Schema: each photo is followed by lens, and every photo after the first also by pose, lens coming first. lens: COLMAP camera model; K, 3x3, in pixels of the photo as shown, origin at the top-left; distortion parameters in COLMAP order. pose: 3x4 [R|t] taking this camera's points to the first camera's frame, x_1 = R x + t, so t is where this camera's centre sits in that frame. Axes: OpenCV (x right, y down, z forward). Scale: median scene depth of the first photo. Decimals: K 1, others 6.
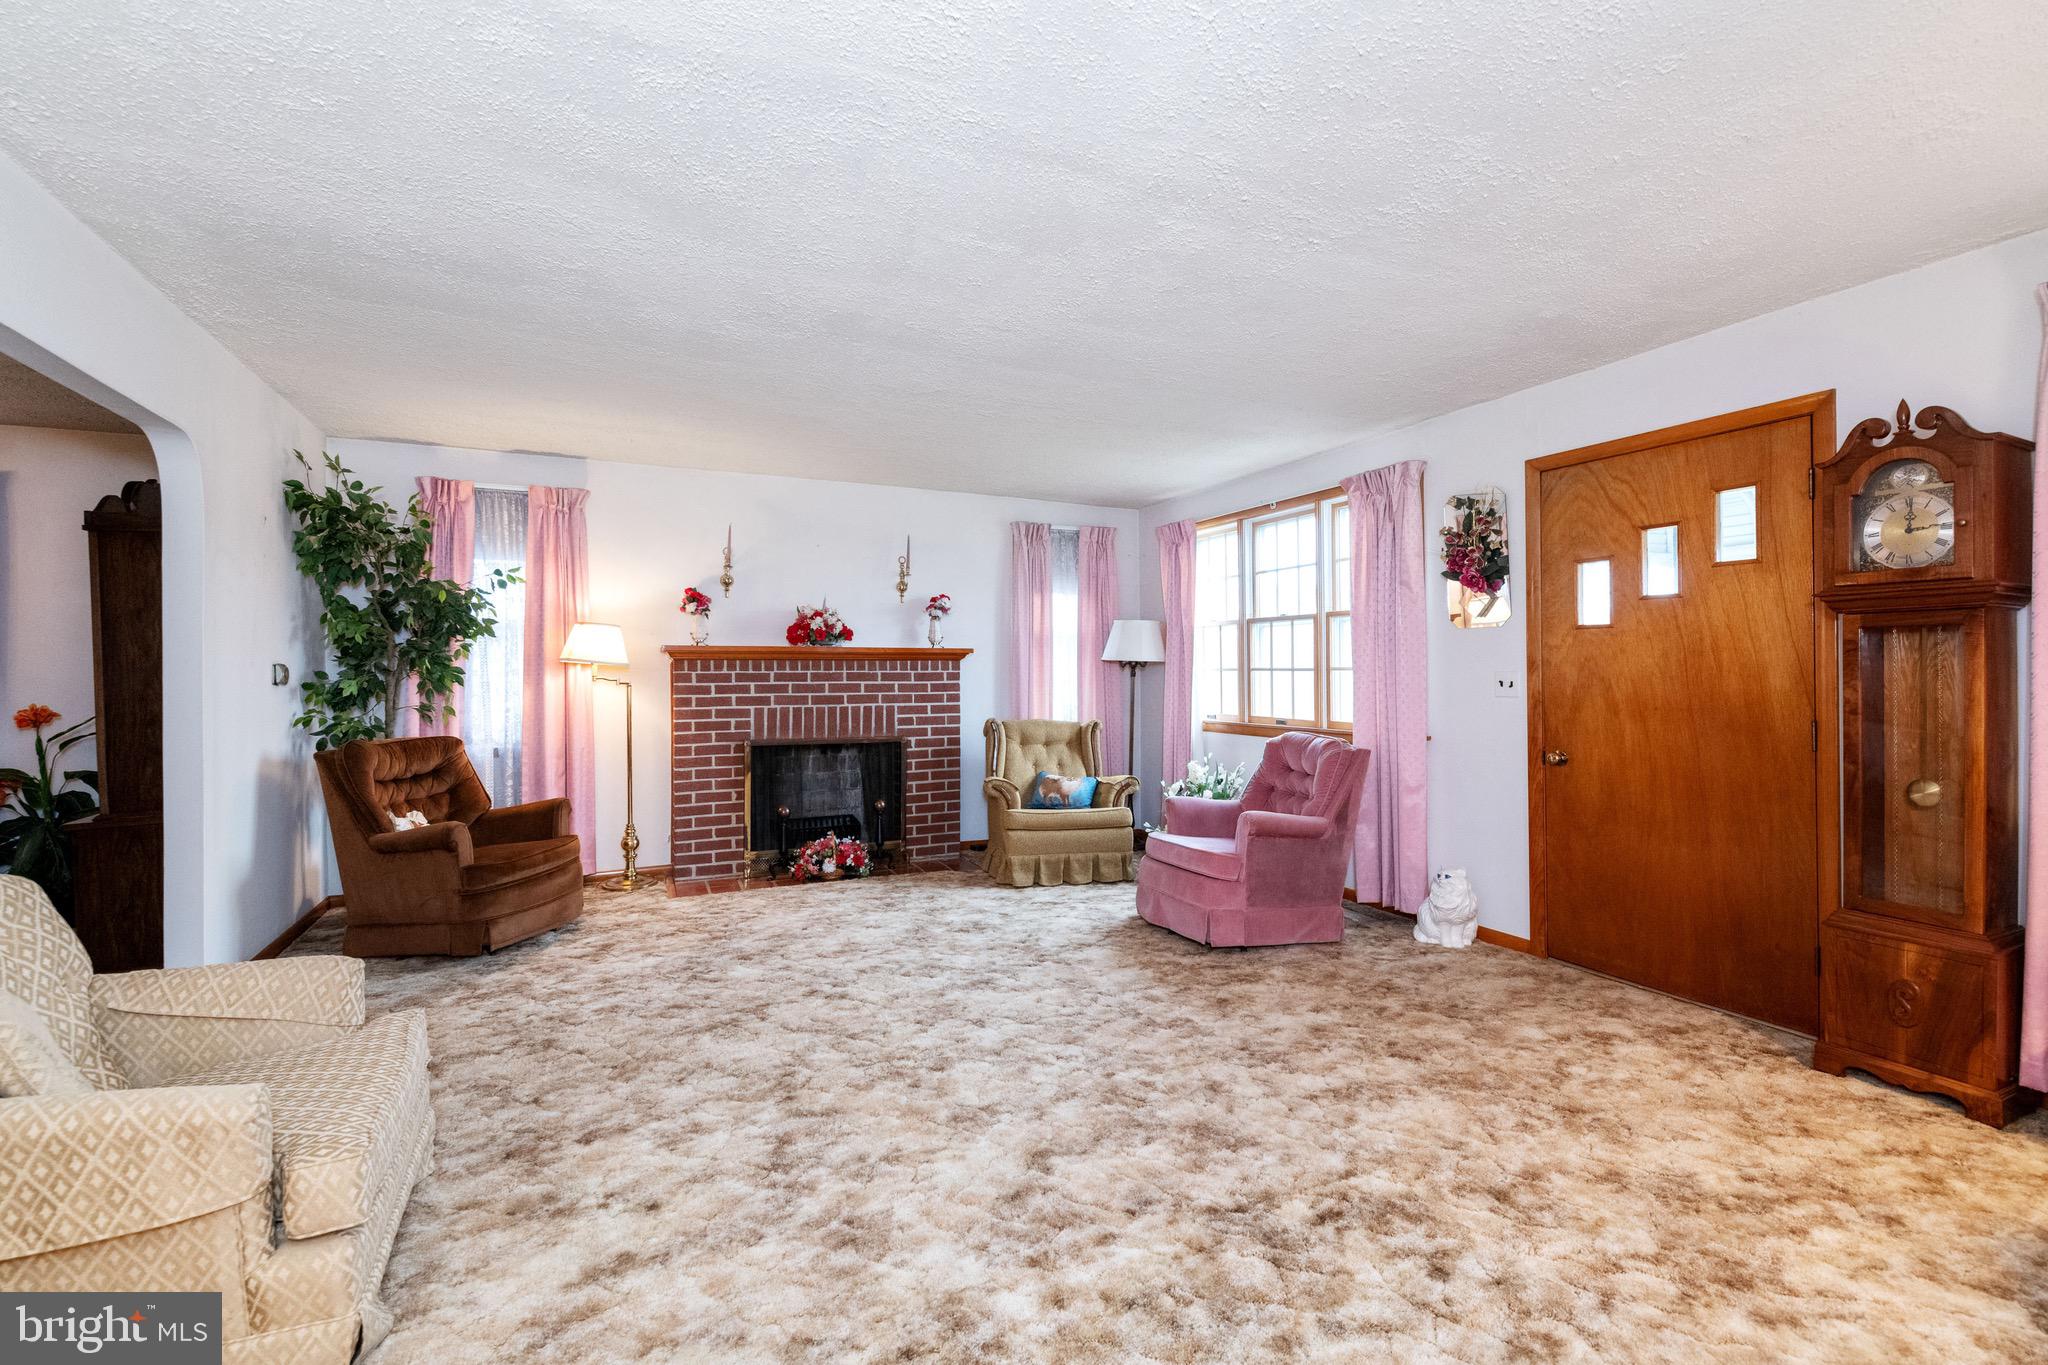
lens RADIAL K [[854.9, 0, 1013.9], [0, 854.9, 667.7], [0, 0, 1]] dist [0.000022, -0.000071]
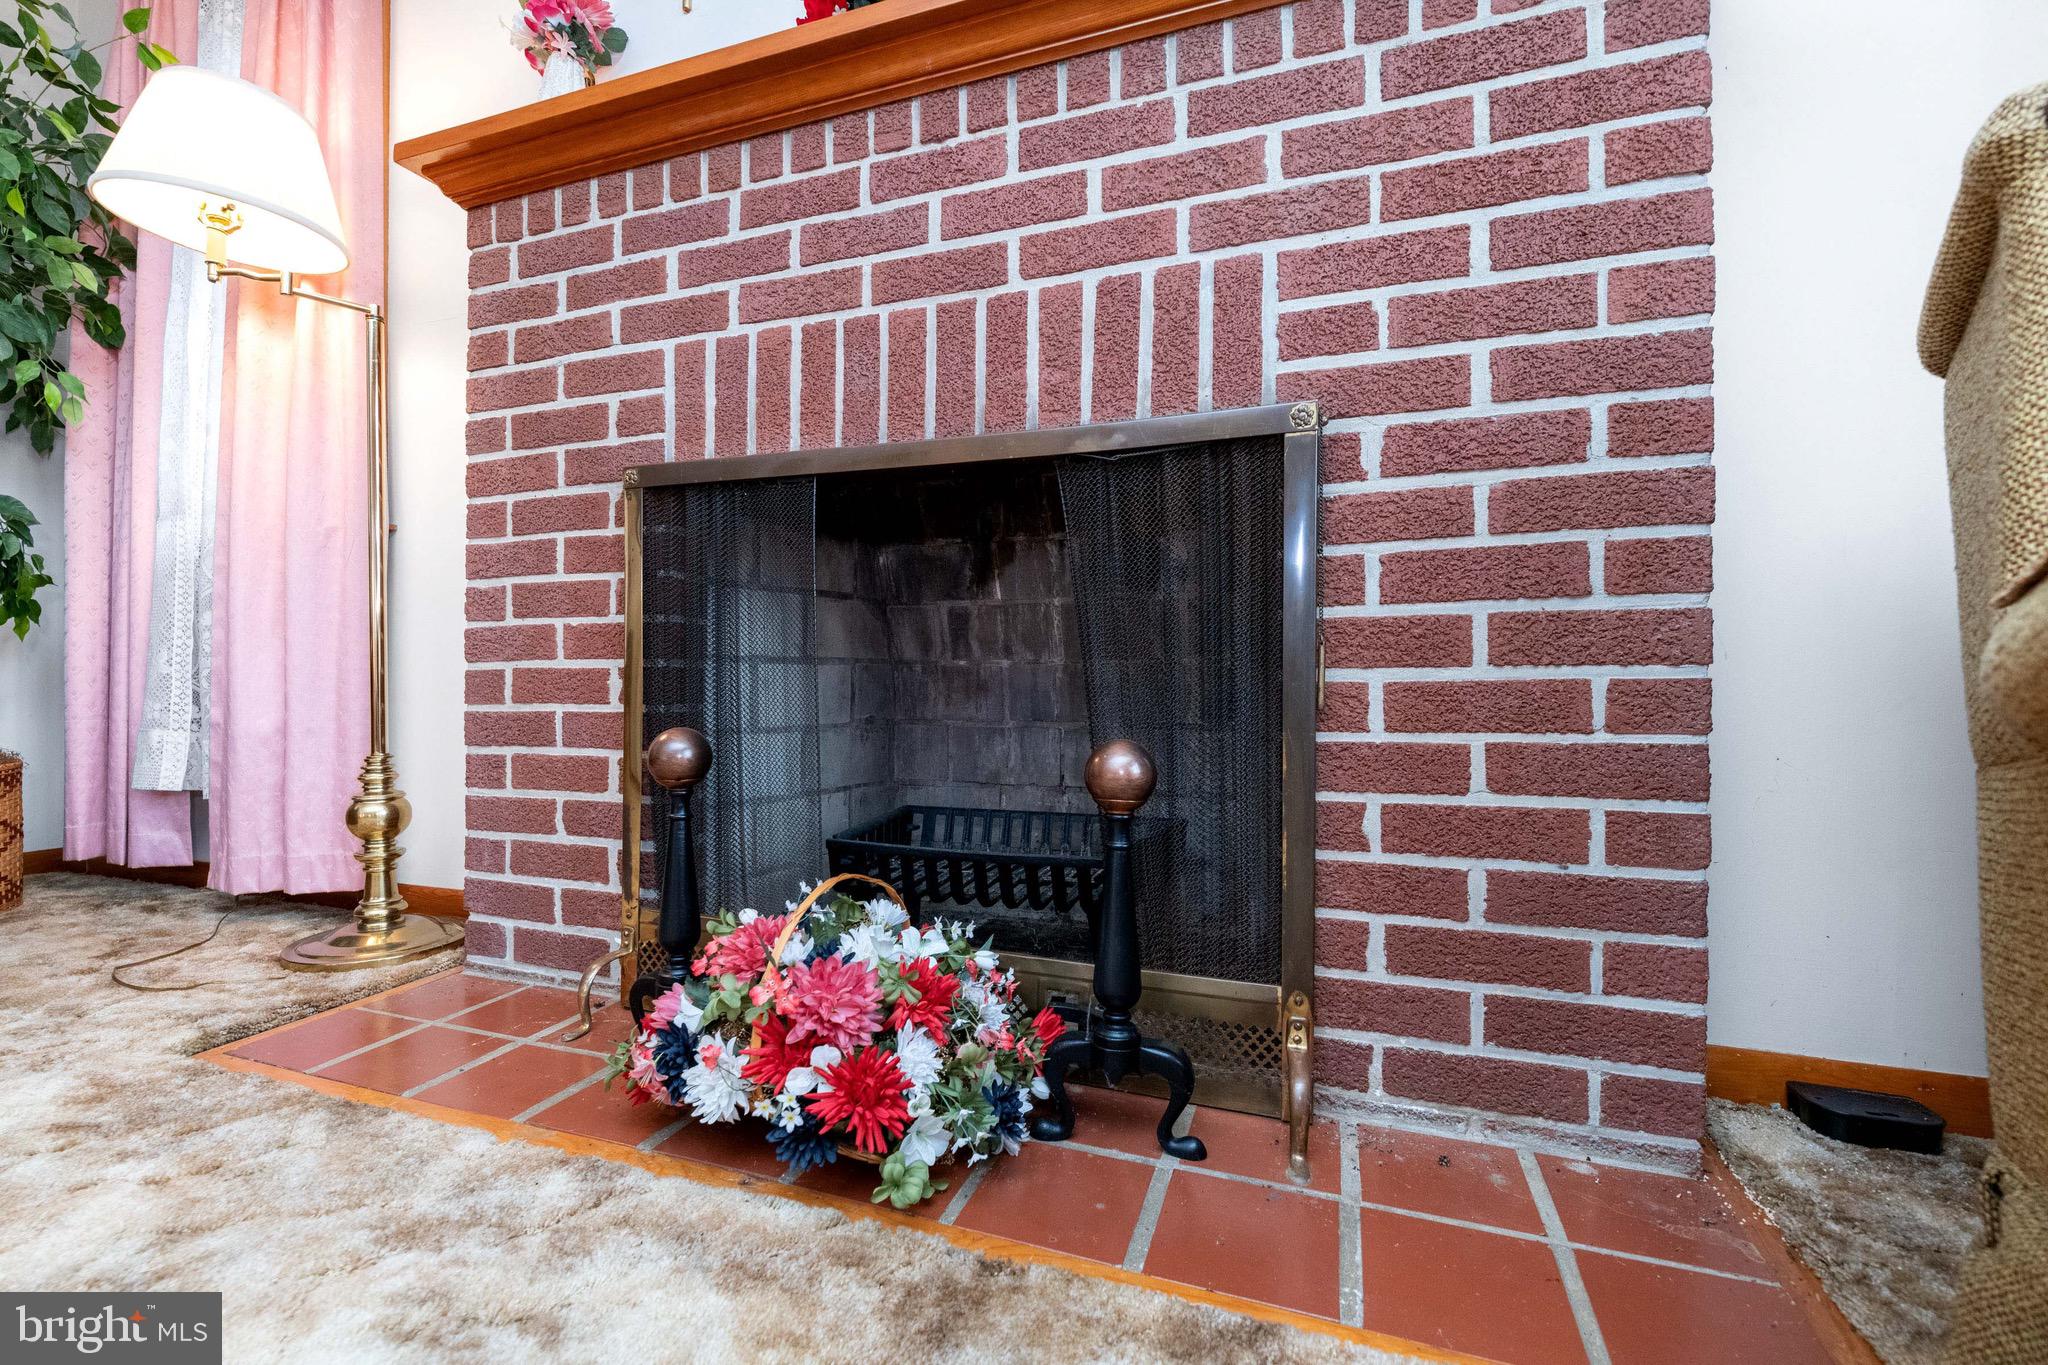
lens RADIAL K [[878.5, 0, 1015.0], [0, 878.5, 671.3], [0, 0, 1]] dist [0.005436, -0.000630]
pose [[0.730002, 0.004707, -0.683429, -0.049316], [0.000959, 0.999968, 0.007912, 0.138041], [0.683444, -0.006432, 0.729974, 0.853033]]
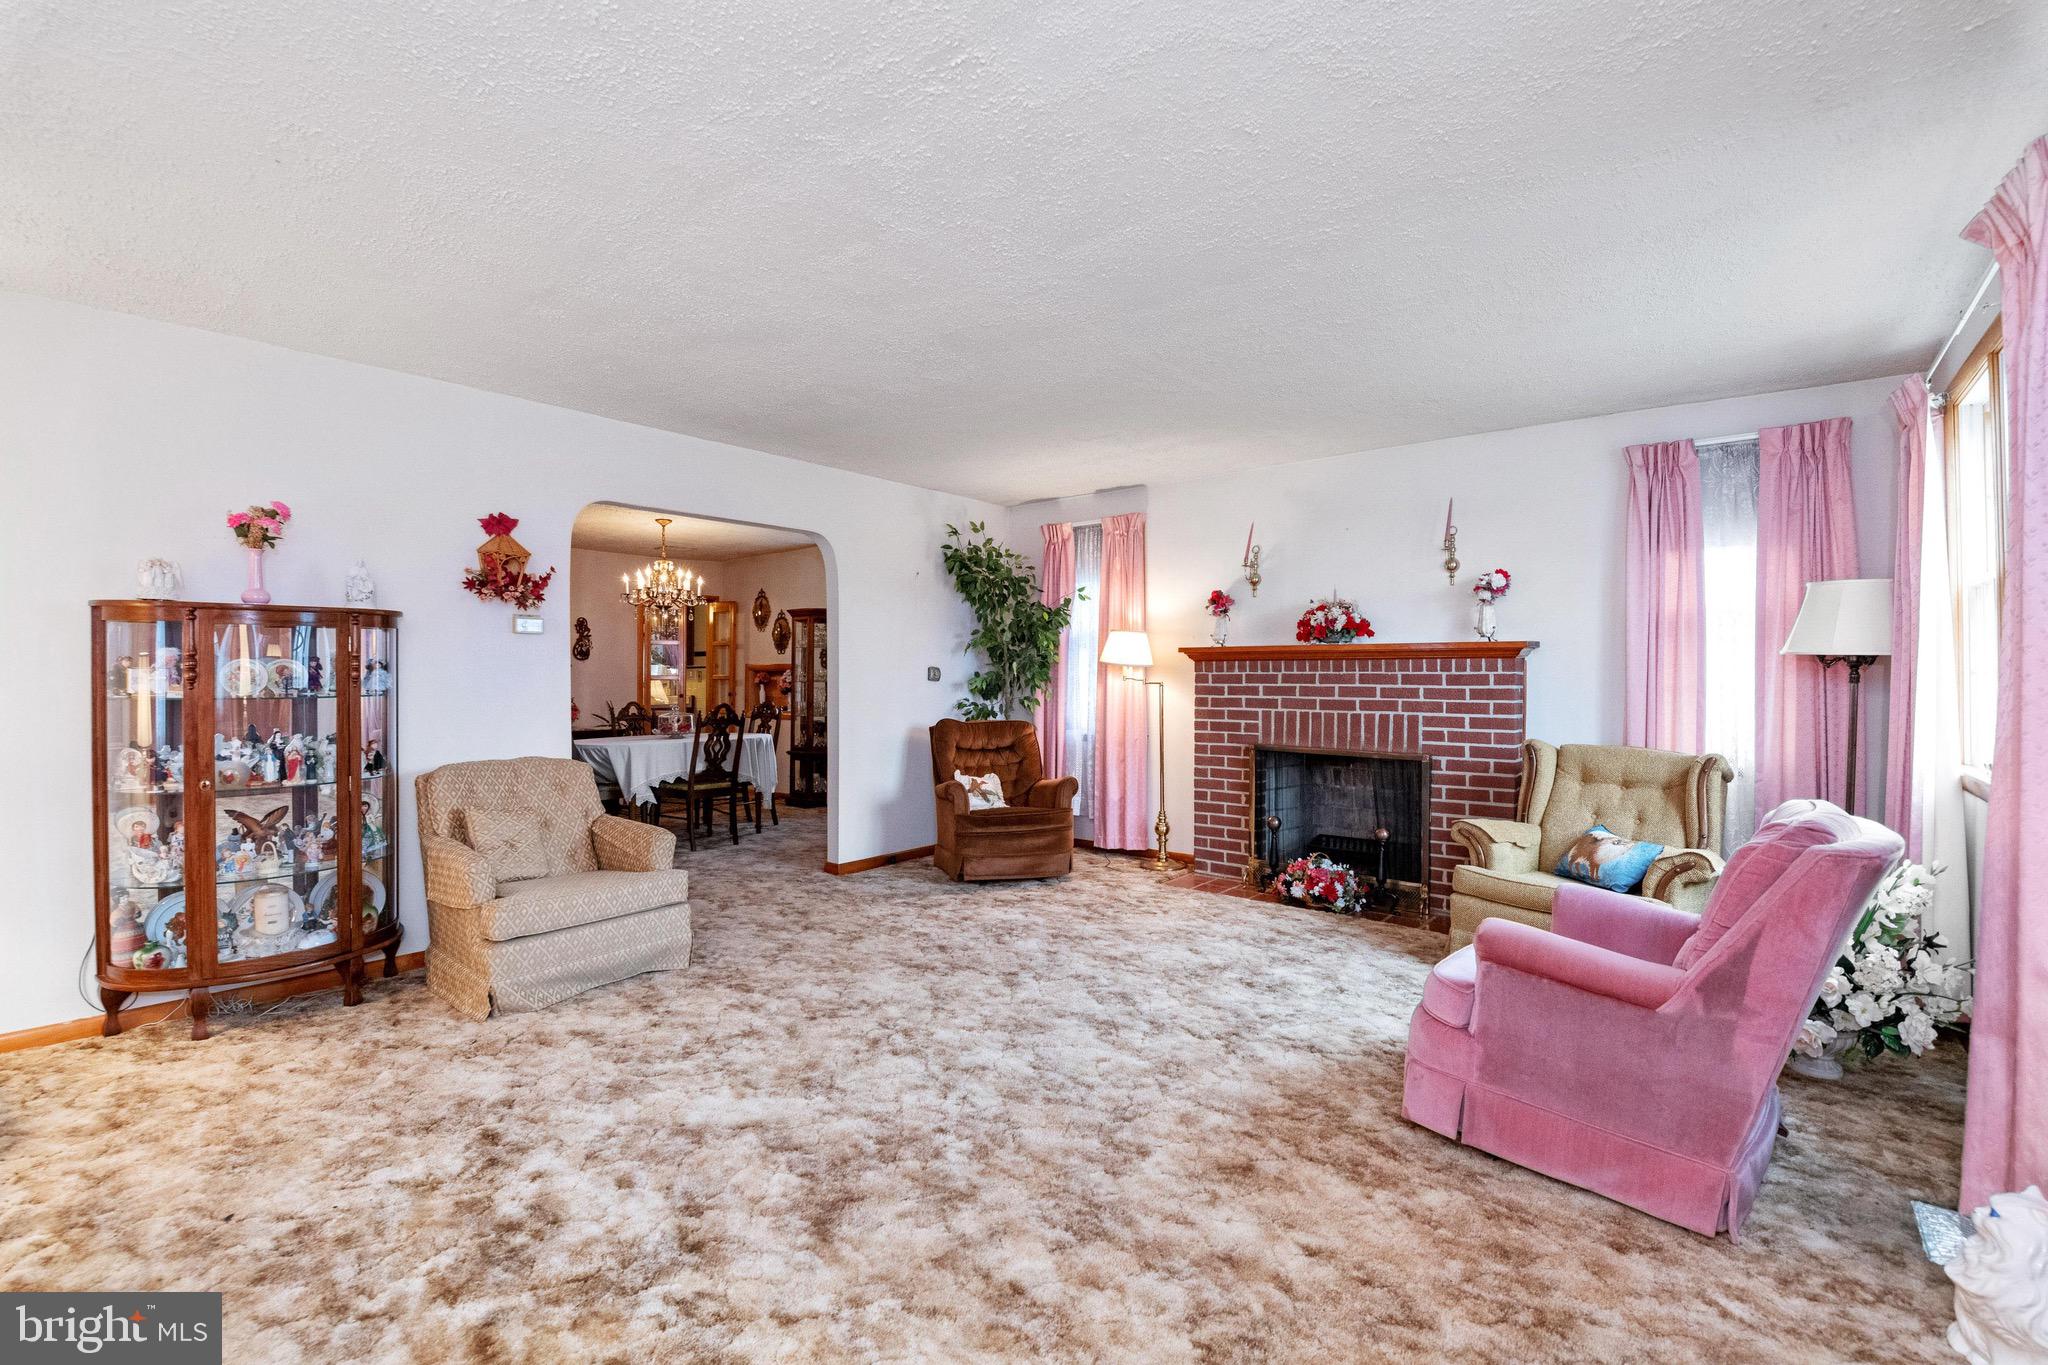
lens RADIAL K [[887.5, 0, 1038.4], [0, 887.5, 672.6], [0, 0, 1]] dist [-0.003690, -0.000288]
pose [[0.462517, 0.002765, -0.886606, 0.449949], [0.002884, 0.999985, 0.004624, -0.000640], [0.886606, -0.004695, 0.462502, 0.308282]]
